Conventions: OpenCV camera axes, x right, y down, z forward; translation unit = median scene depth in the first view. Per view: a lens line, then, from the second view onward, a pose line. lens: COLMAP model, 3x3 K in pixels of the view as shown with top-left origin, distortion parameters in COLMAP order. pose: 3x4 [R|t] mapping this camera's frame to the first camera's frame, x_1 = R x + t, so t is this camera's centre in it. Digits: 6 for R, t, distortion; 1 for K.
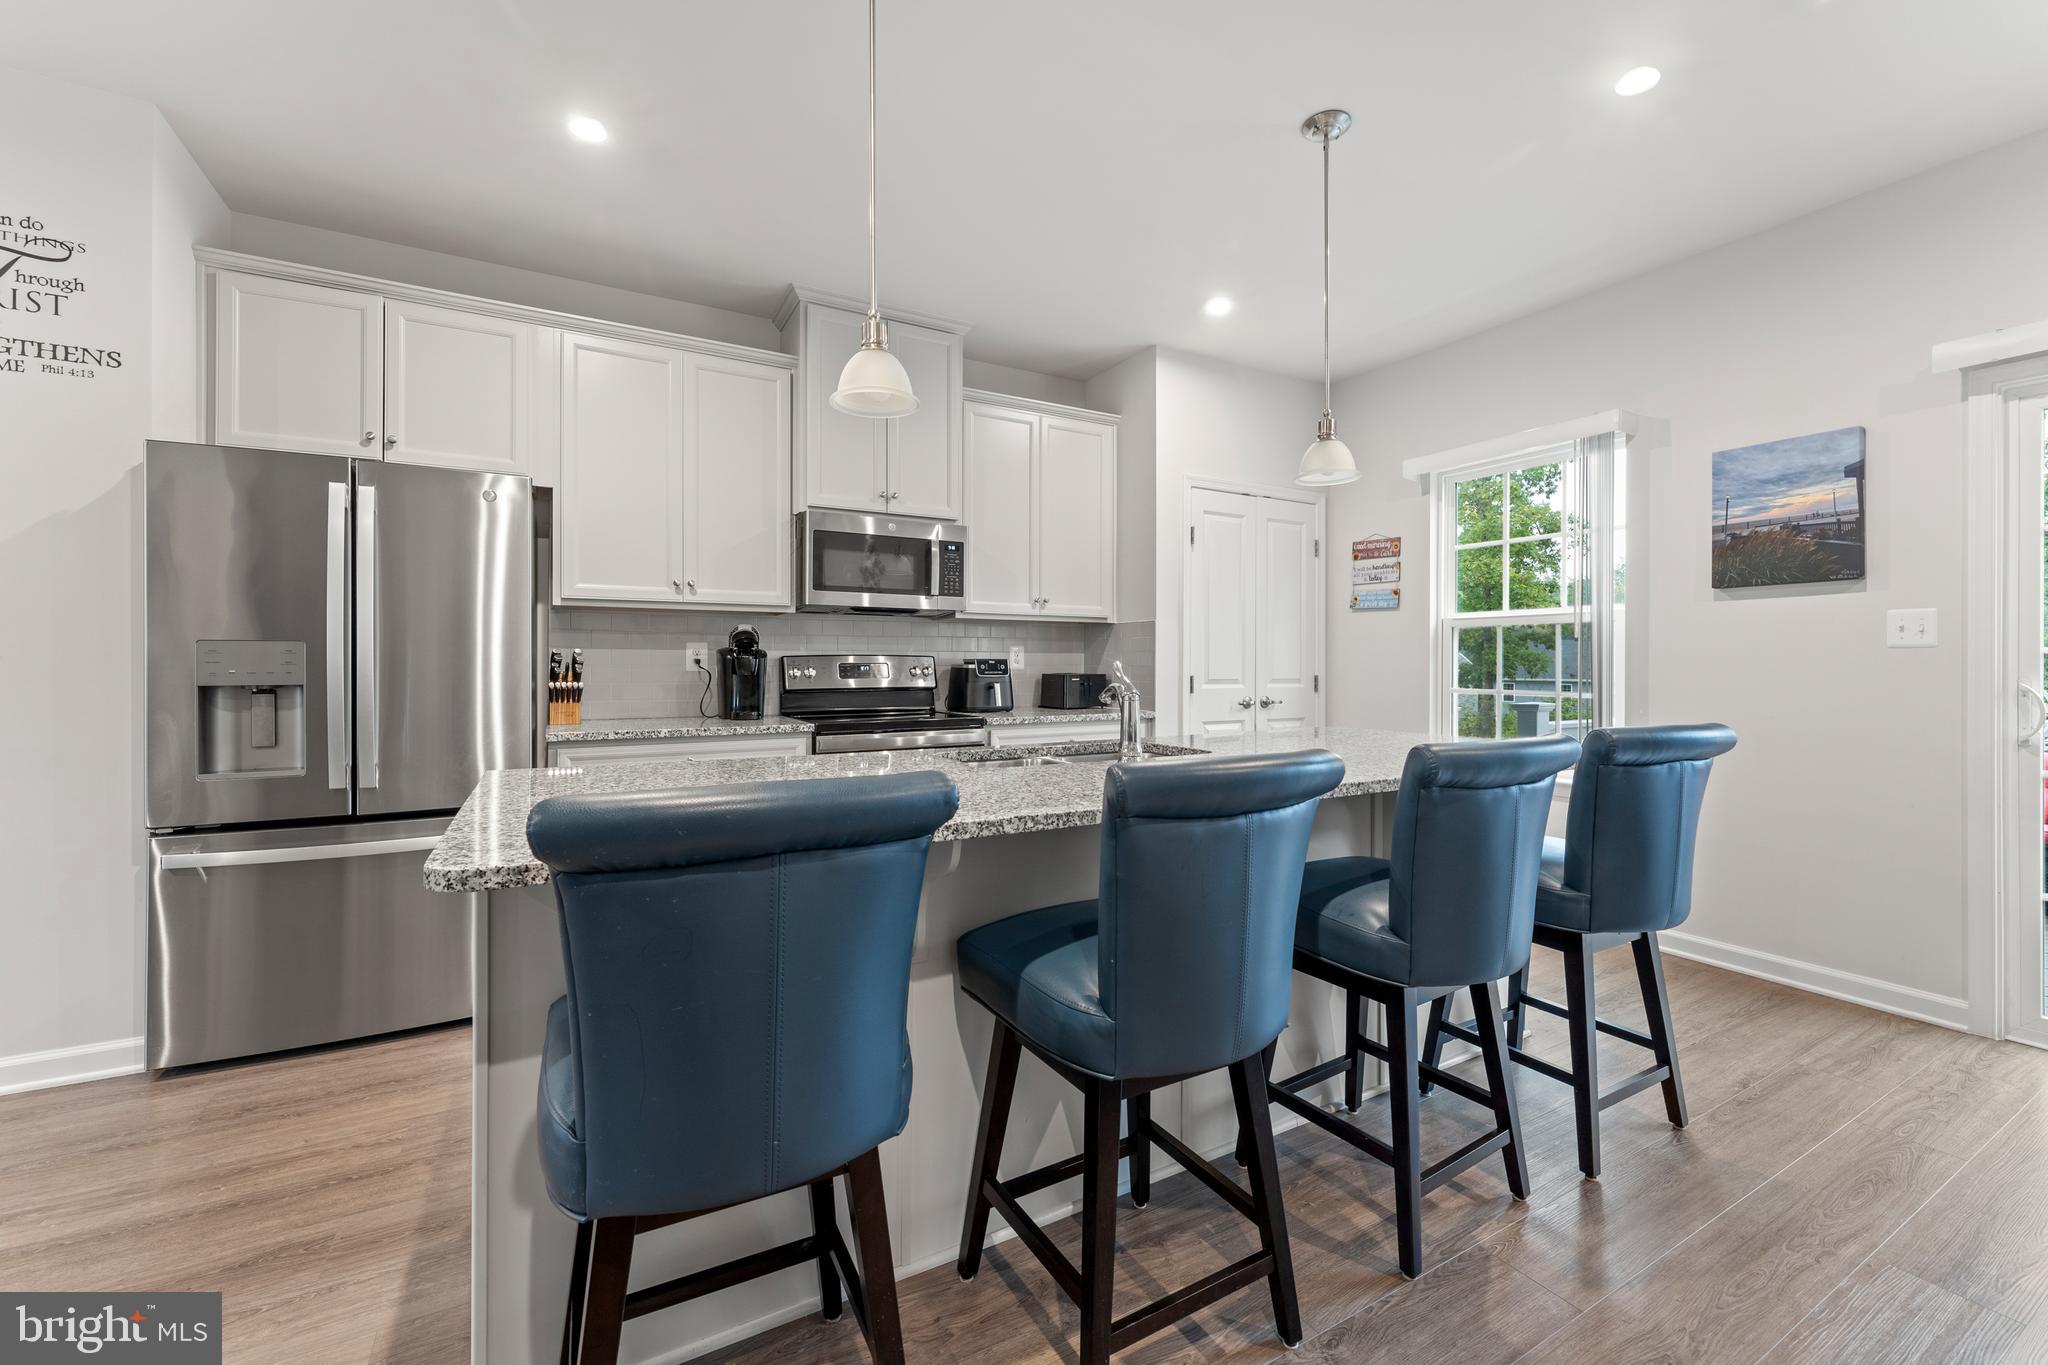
lens RADIAL K [[825.3, 0, 1025.6], [0, 825.3, 662.6], [0, 0, 1]] dist [0.000961, 0.000090]
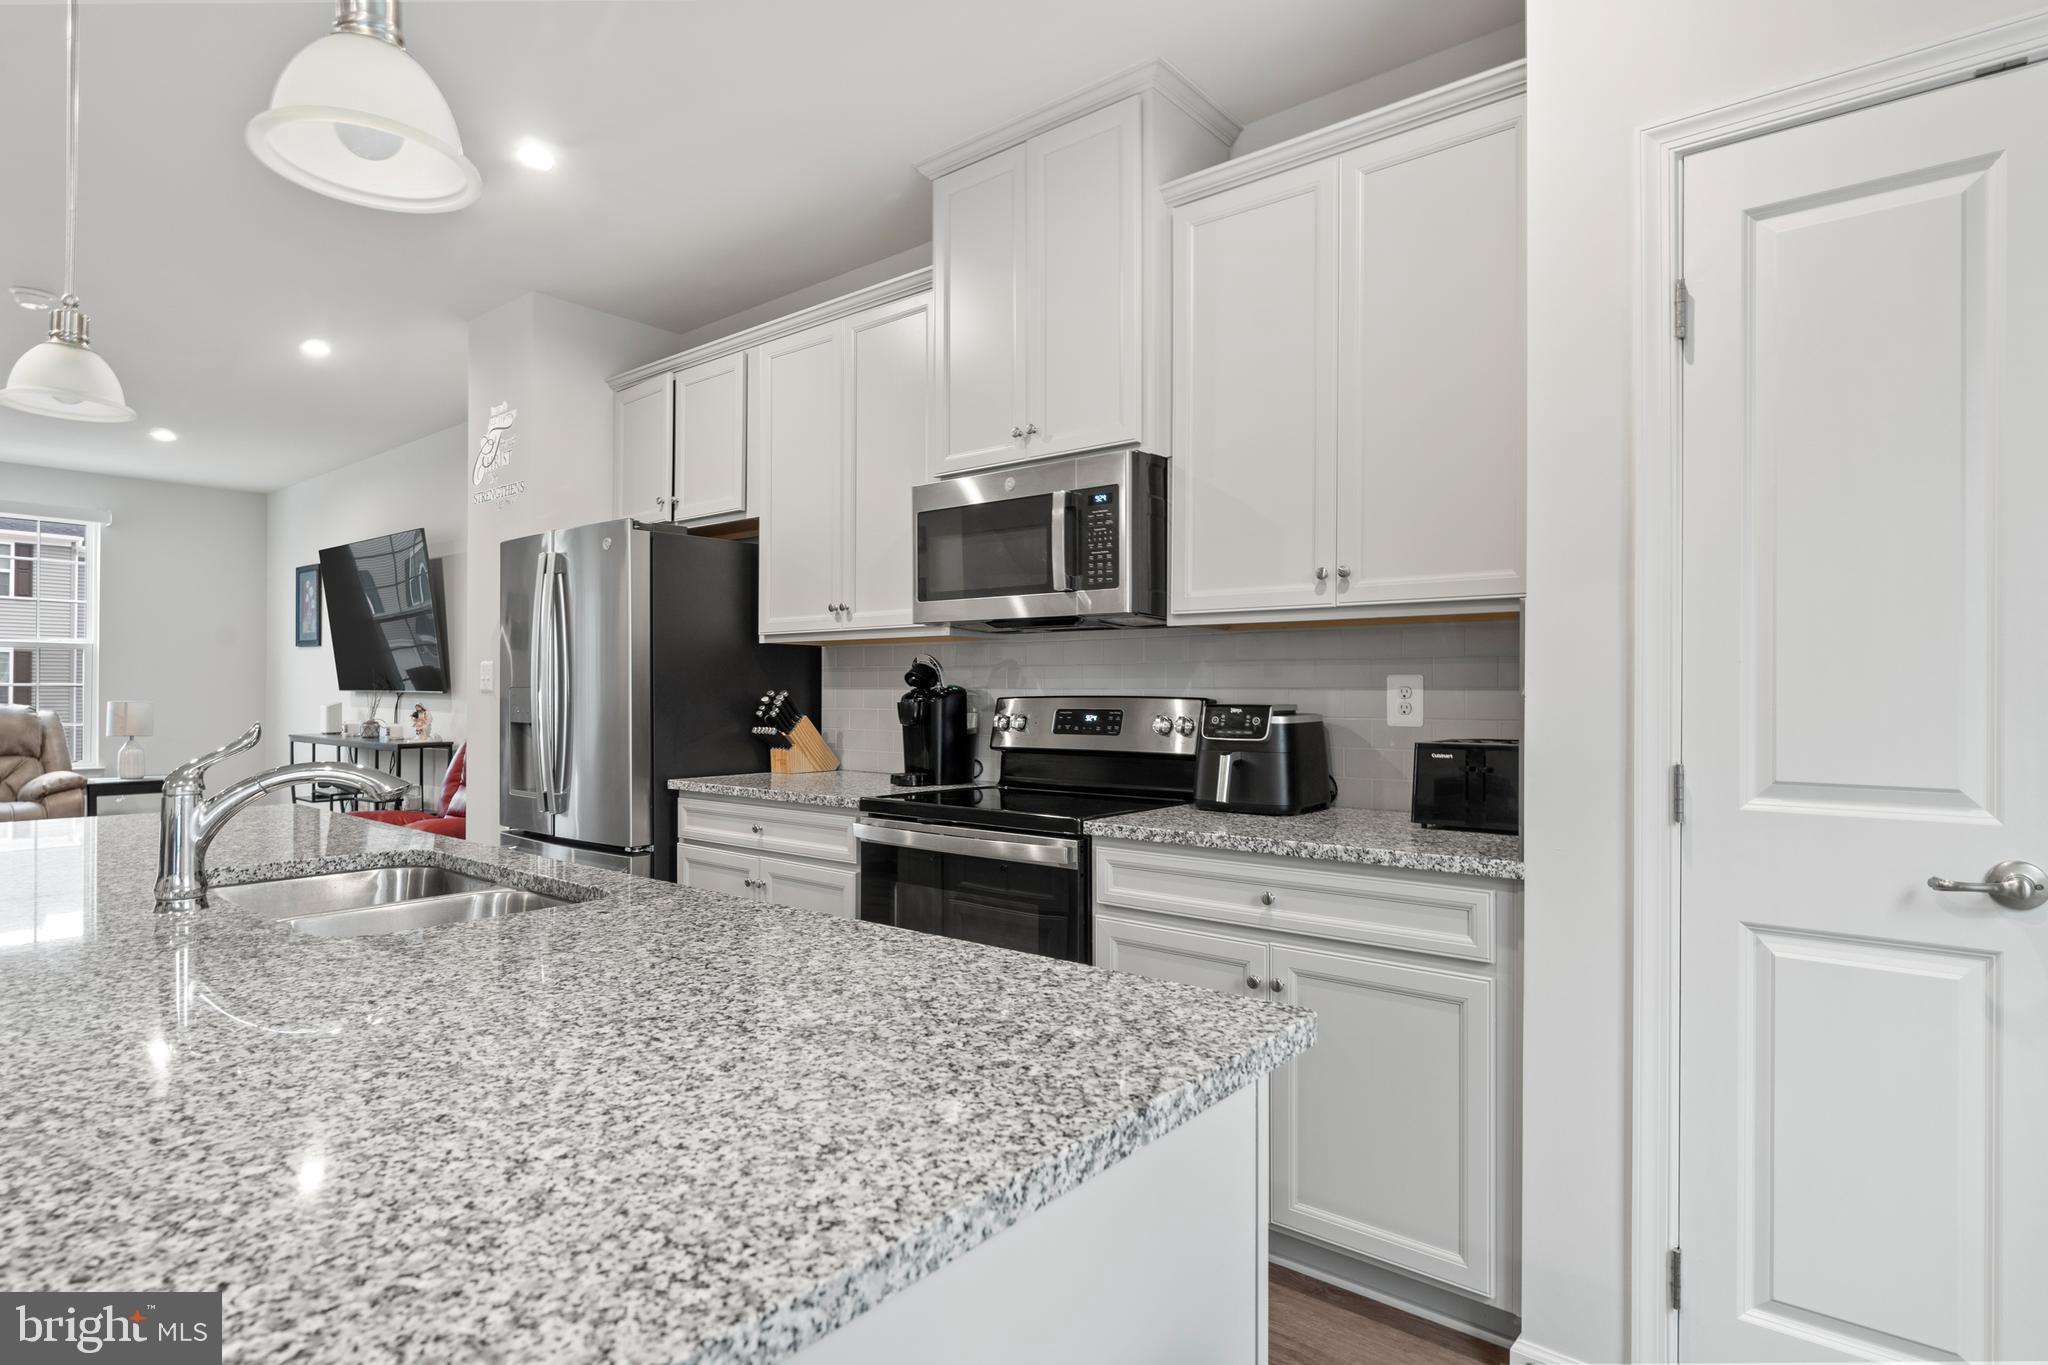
lens RADIAL K [[1091.7, 0, 994.6], [0, 1091.7, 690.0], [0, 0, 1]] dist [-0.000288, 0.000037]
pose [[0.348383, -0.003993, -0.937344, 0.598671], [-0.001205, 0.999988, -0.004708, -0.011008], [0.937351, 0.002770, 0.348375, 0.735876]]
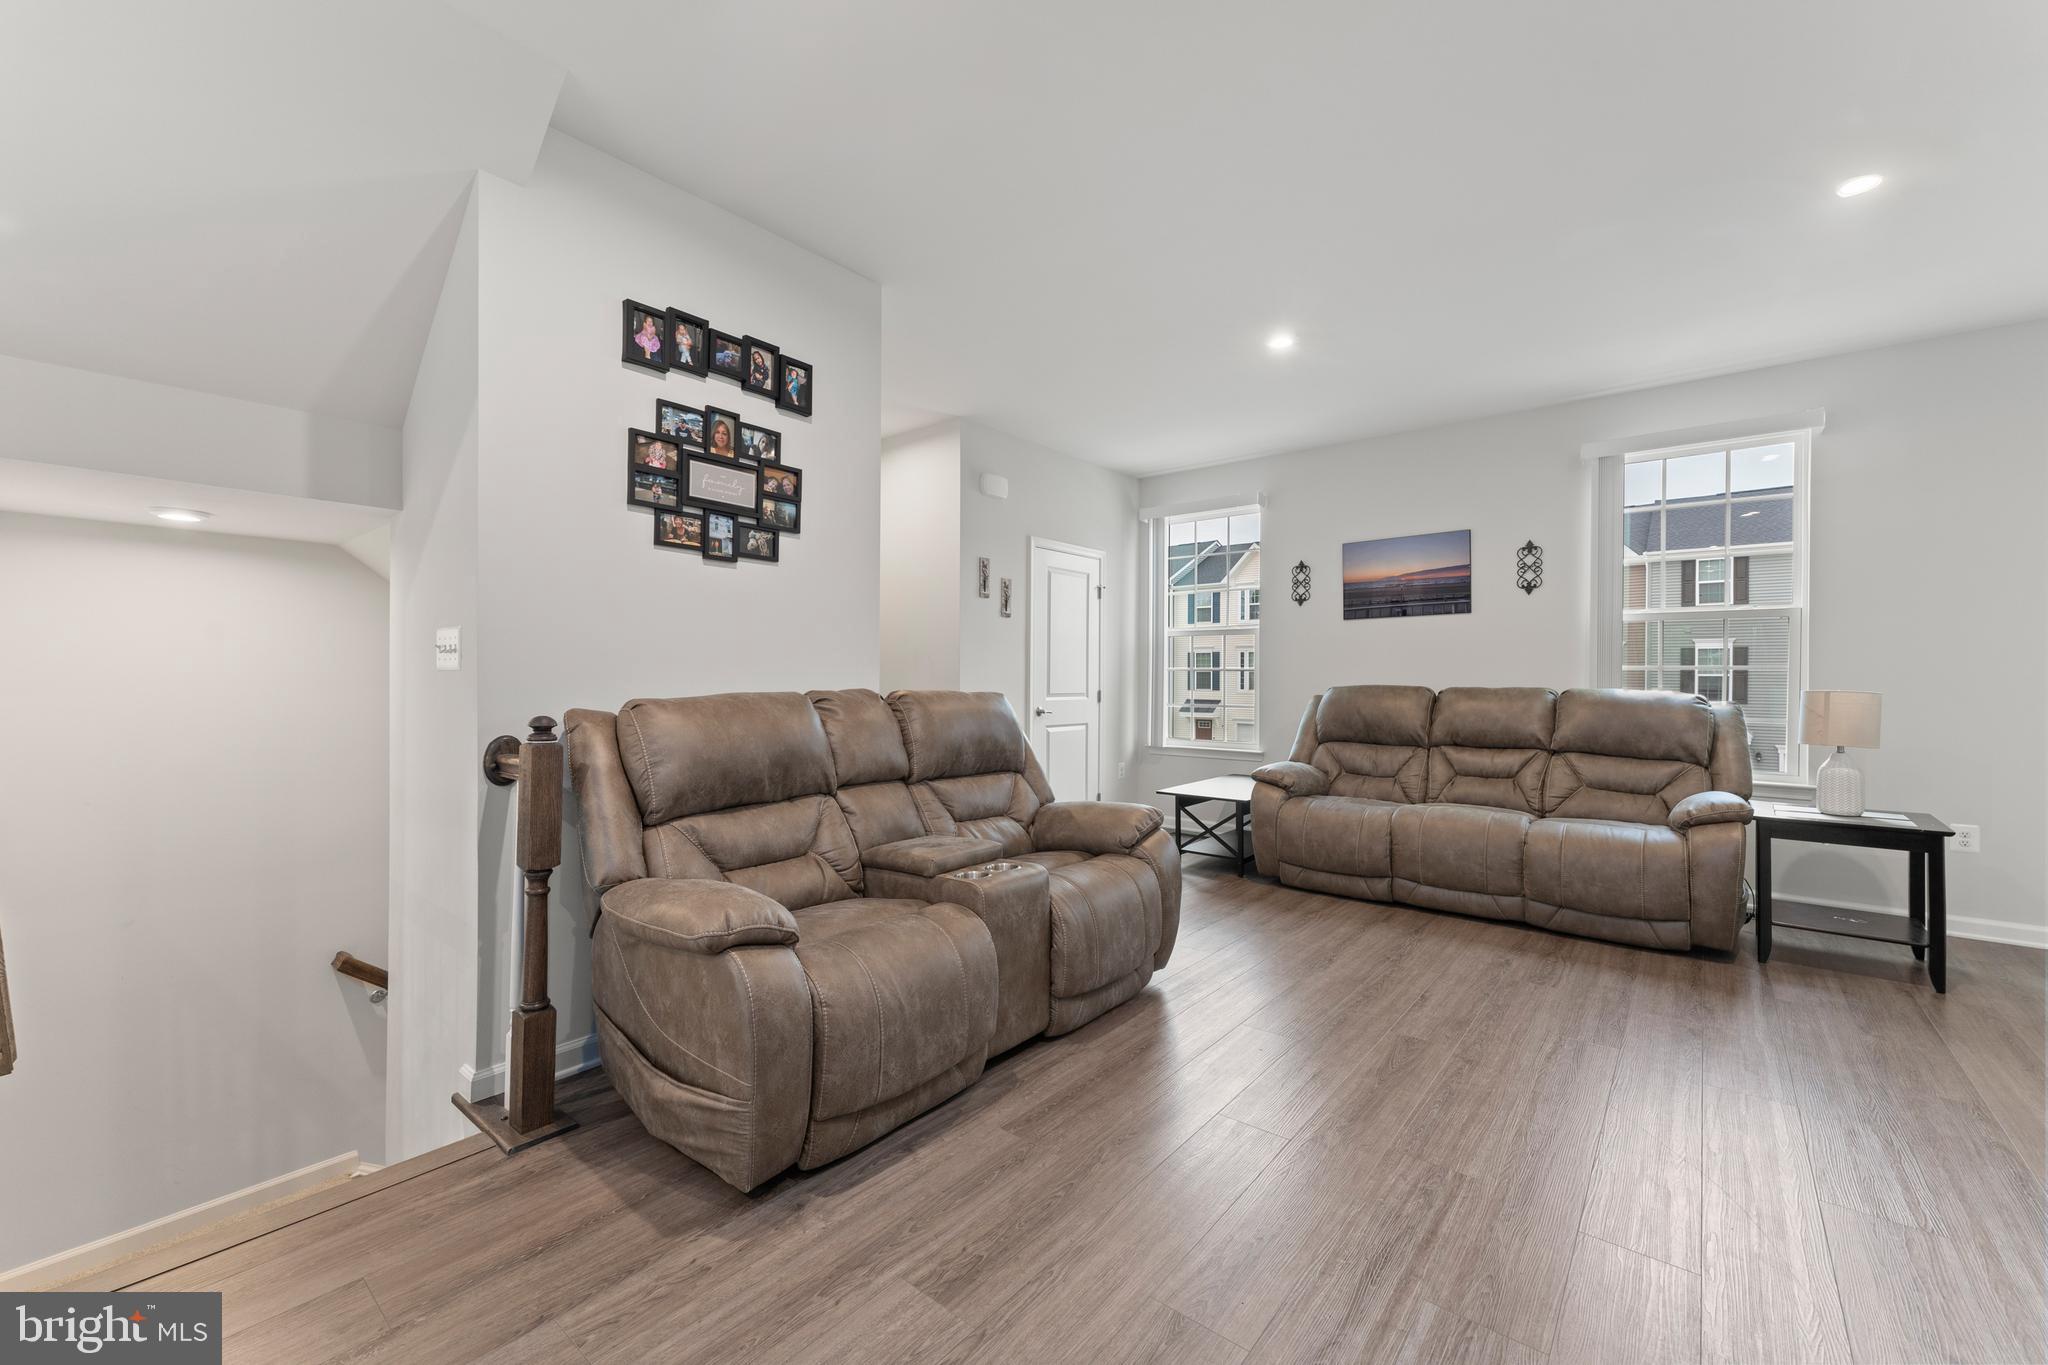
lens RADIAL K [[818.6, 0, 1019.9], [0, 818.6, 682.5], [0, 0, 1]] dist [-0.000530, 0.000077]
pose [[-0.936119, -0.002911, -0.351672, -0.712635], [-0.004048, 0.999989, 0.002500, -0.004121], [0.351661, 0.003764, -0.936120, 0.473310]]
